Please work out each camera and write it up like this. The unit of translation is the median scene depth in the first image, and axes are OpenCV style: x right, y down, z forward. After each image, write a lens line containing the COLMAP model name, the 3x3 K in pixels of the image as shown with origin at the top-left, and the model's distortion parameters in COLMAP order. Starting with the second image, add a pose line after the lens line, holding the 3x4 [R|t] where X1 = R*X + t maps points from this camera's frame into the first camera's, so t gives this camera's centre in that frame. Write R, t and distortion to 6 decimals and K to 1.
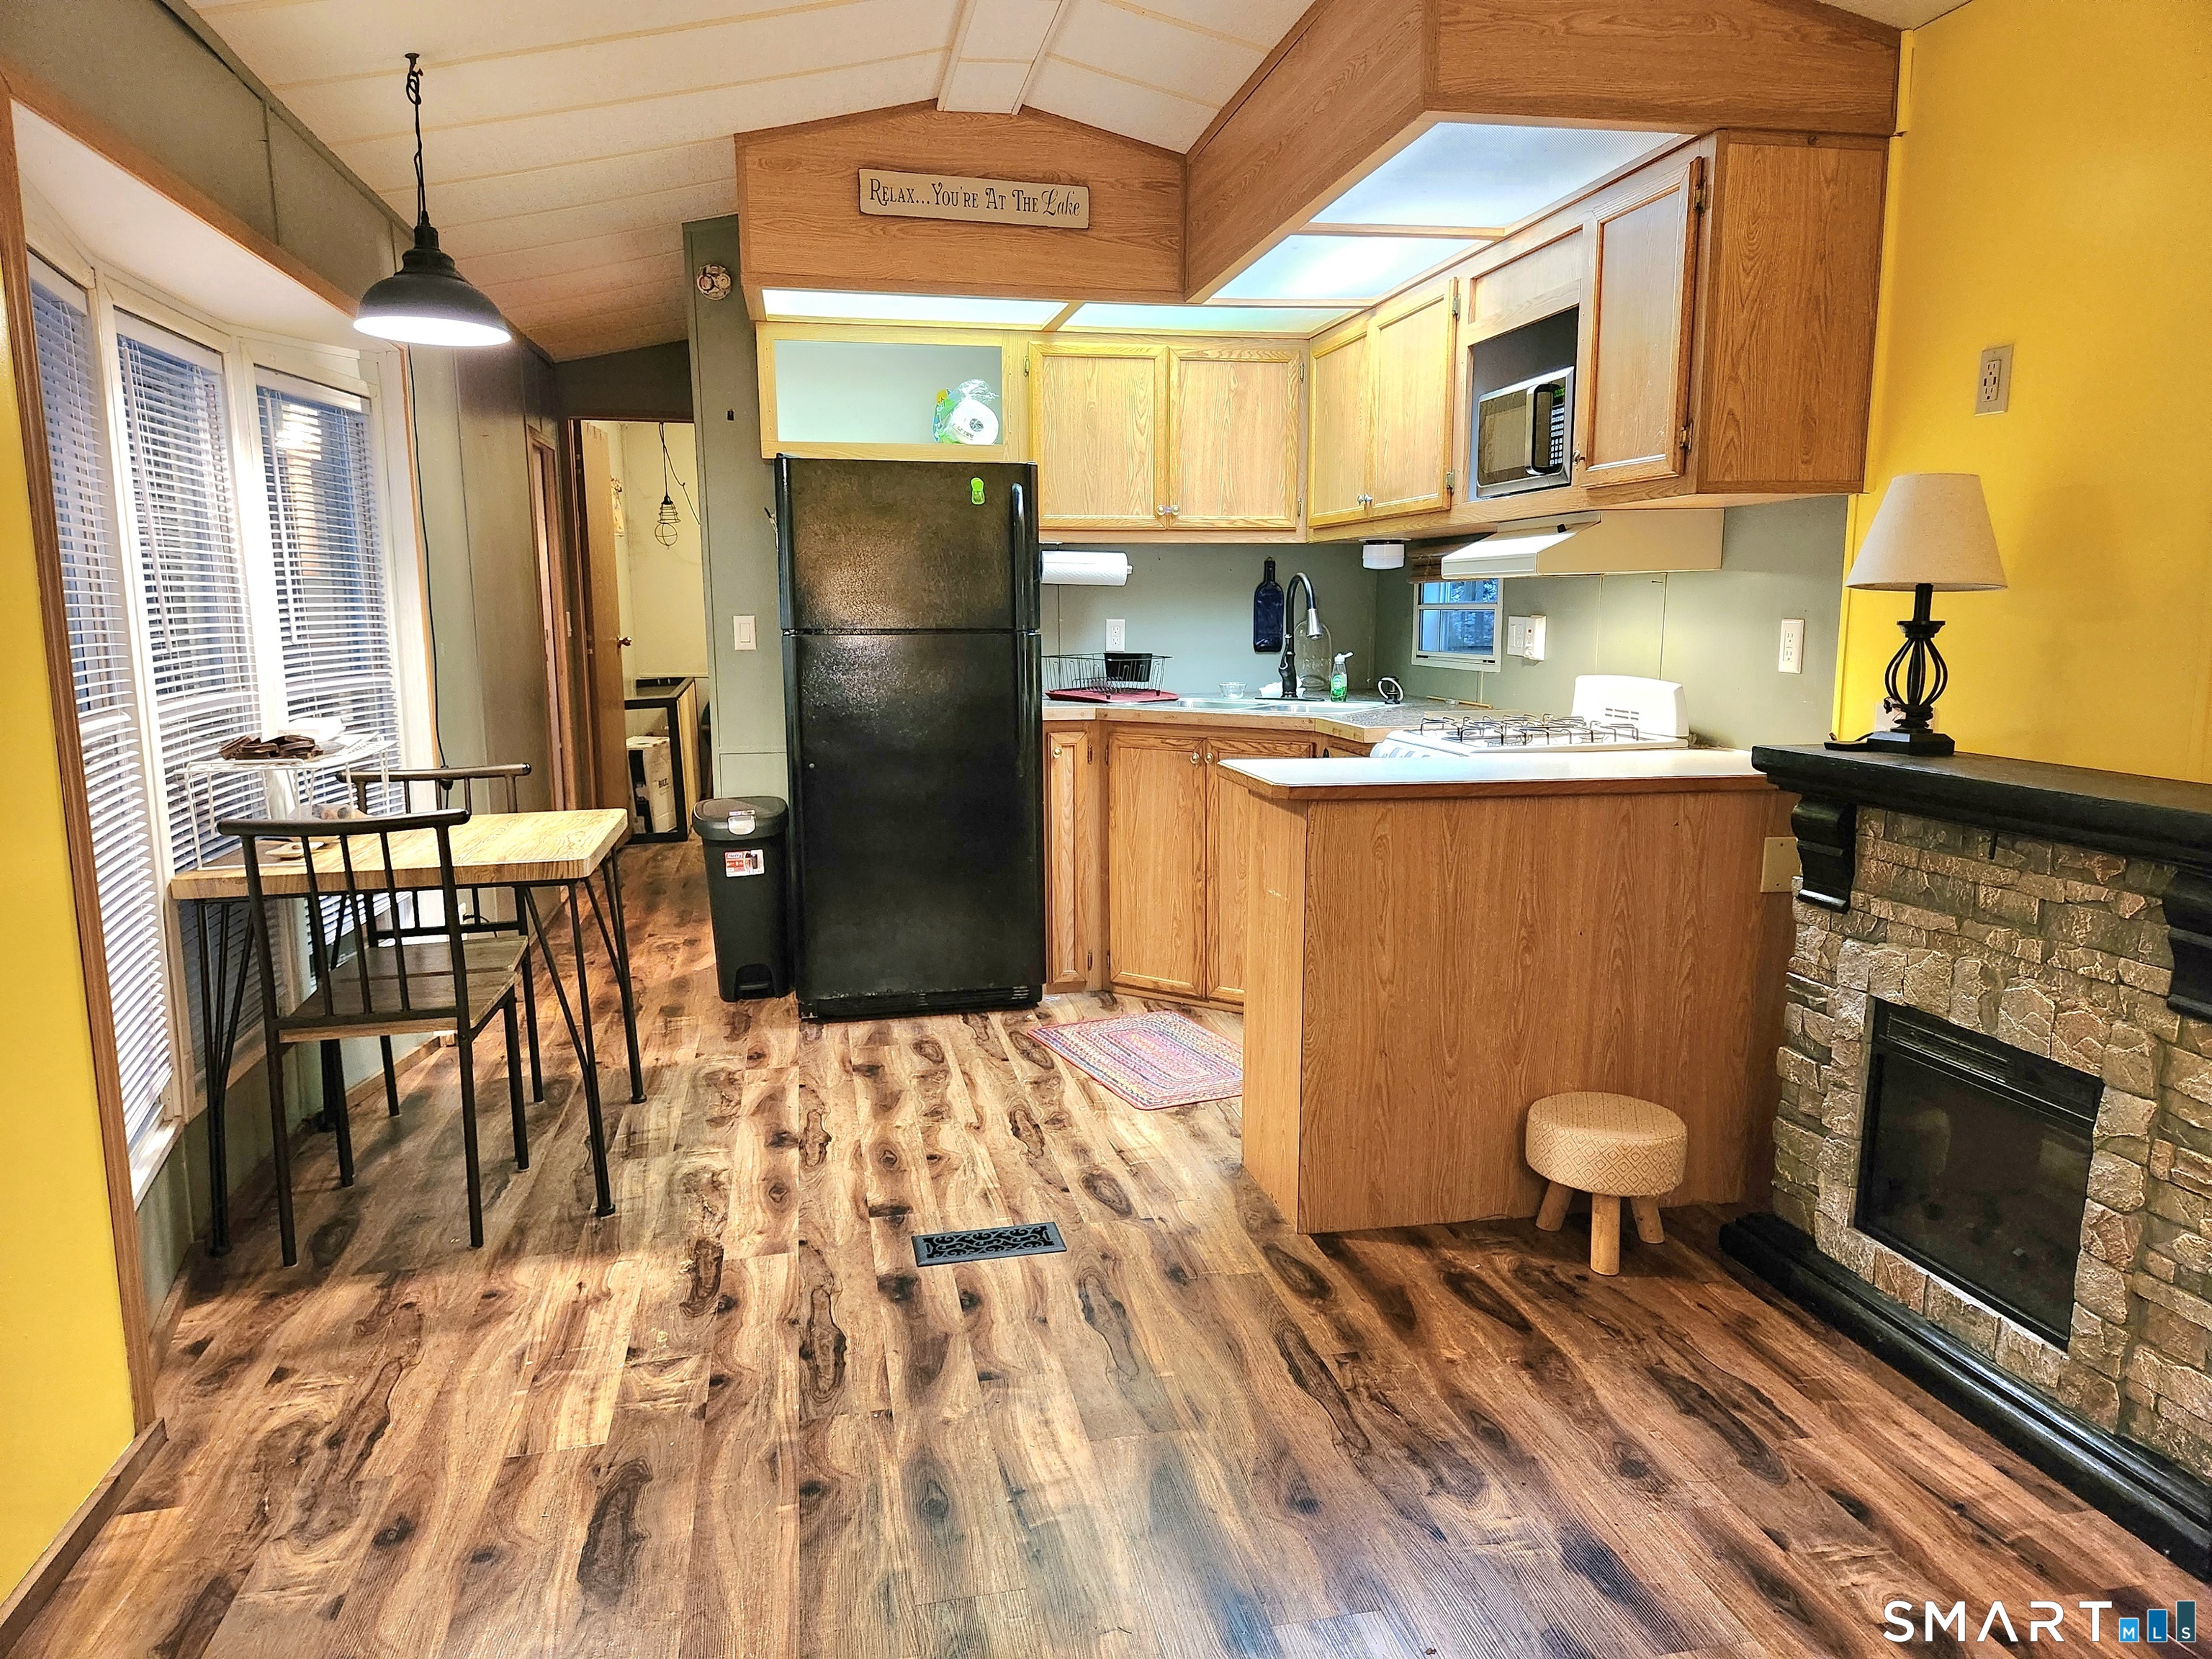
lens RADIAL K [[1494.7, 0, 1134.4], [0, 1494.7, 835.9], [0, 0, 1]] dist [0.090860, -0.070783]
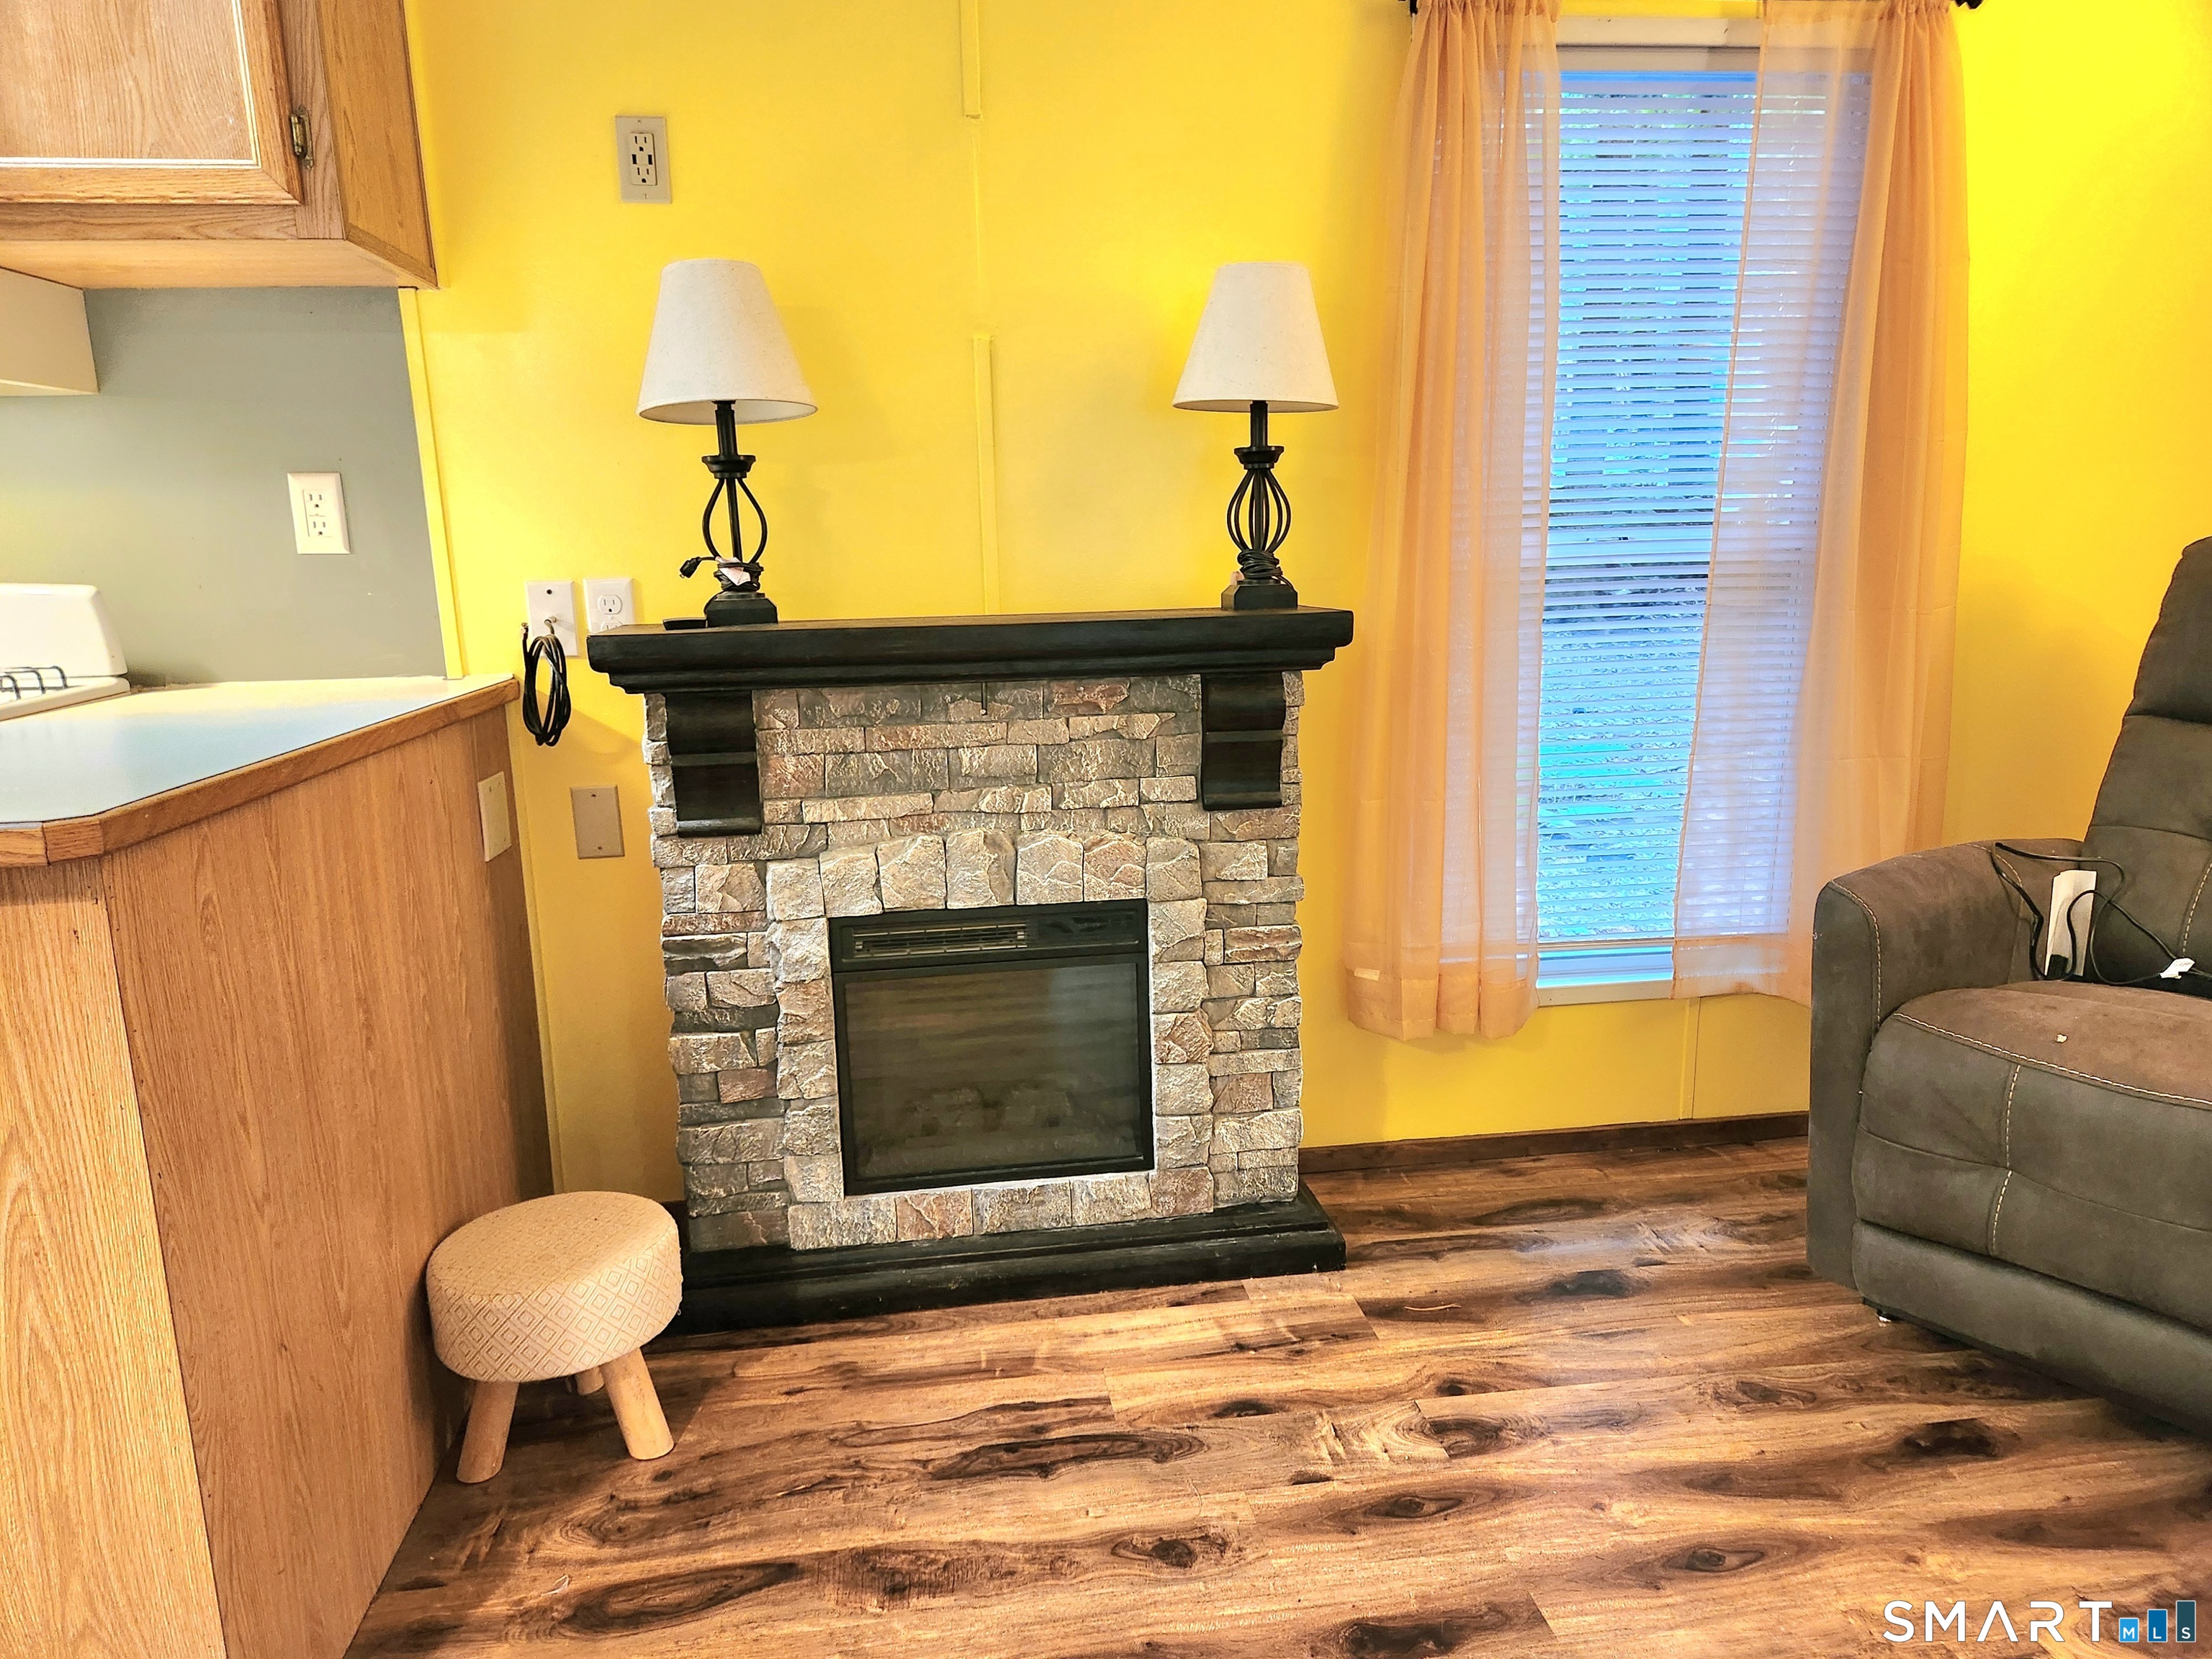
lens RADIAL K [[1494.7, 0, 1134.4], [0, 1494.7, 835.9], [0, 0, 1]] dist [0.090860, -0.070783]
pose [[0.088296, -0.207853, 0.974167, -0.301526], [0.182671, 0.964780, 0.189293, -0.065479], [-0.979201, 0.161238, 0.123155, 0.786699]]
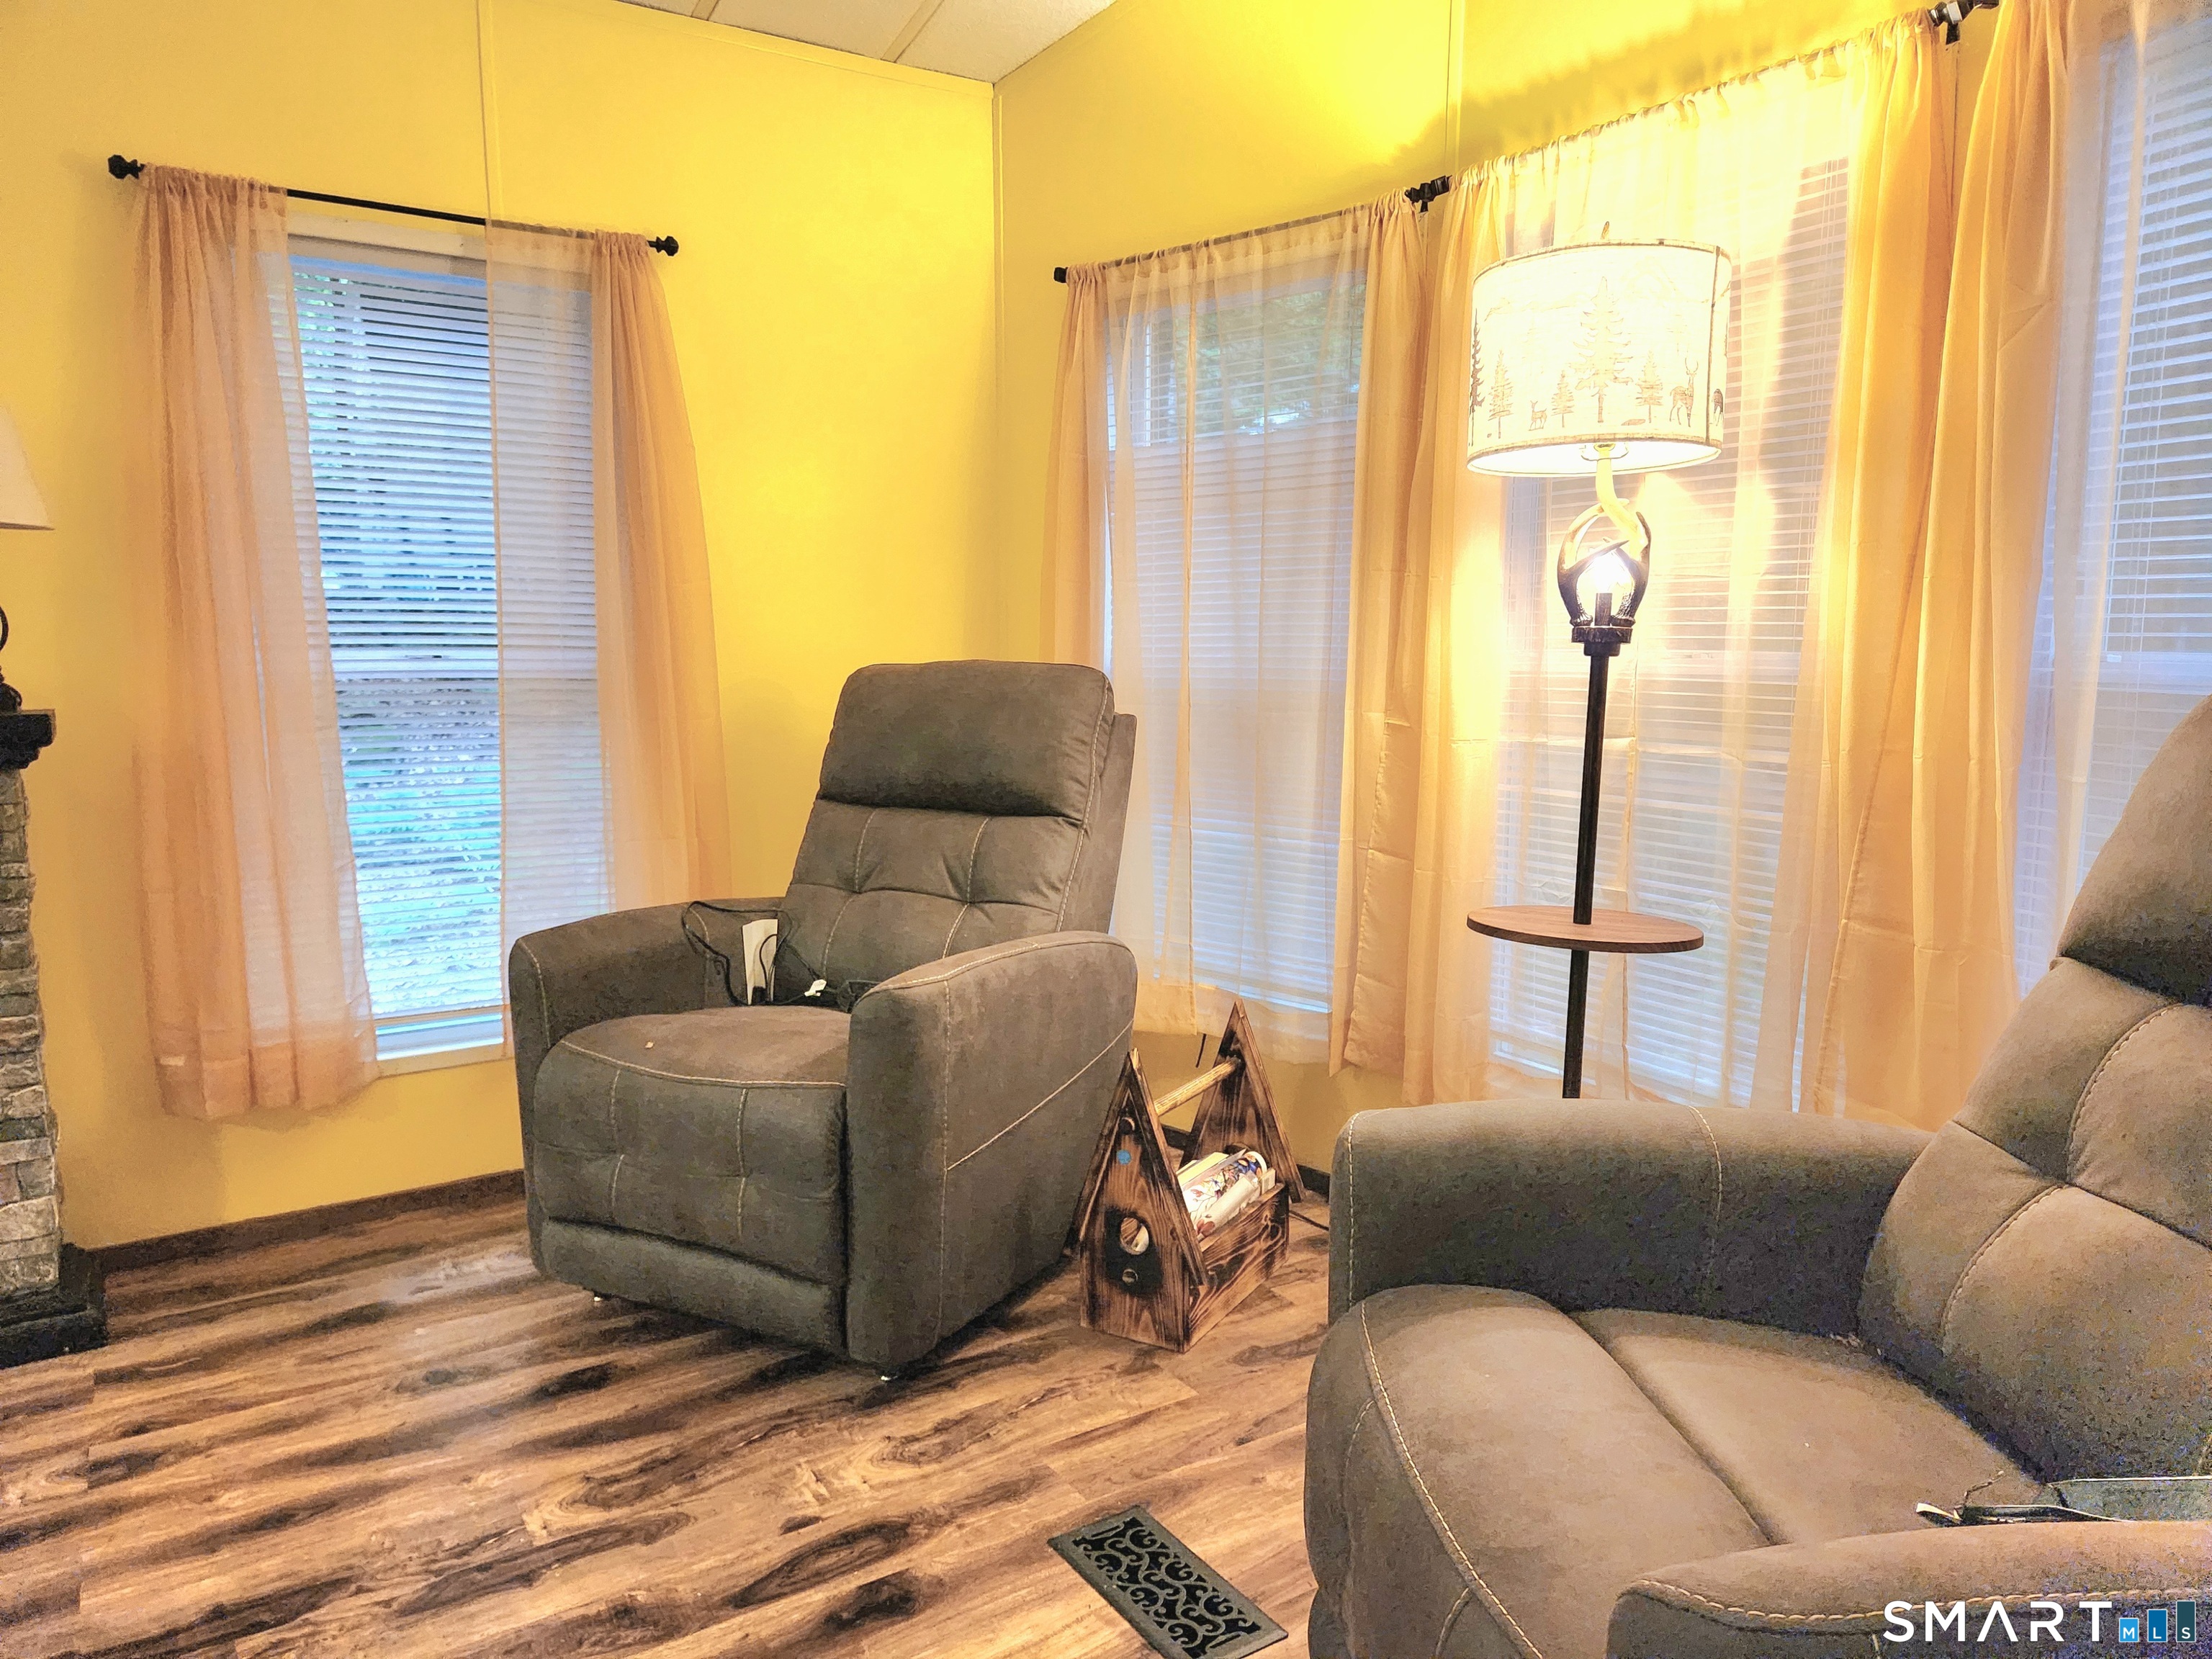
lens RADIAL K [[1457.0, 0, 1104.3], [0, 1457.0, 843.7], [0, 0, 1]] dist [0.079453, -0.061903]
pose [[-0.314469, -0.128105, 0.940584, -0.497112], [0.155501, 0.970516, 0.184171, 0.004998], [-0.936445, 0.204178, -0.285277, 0.423887]]
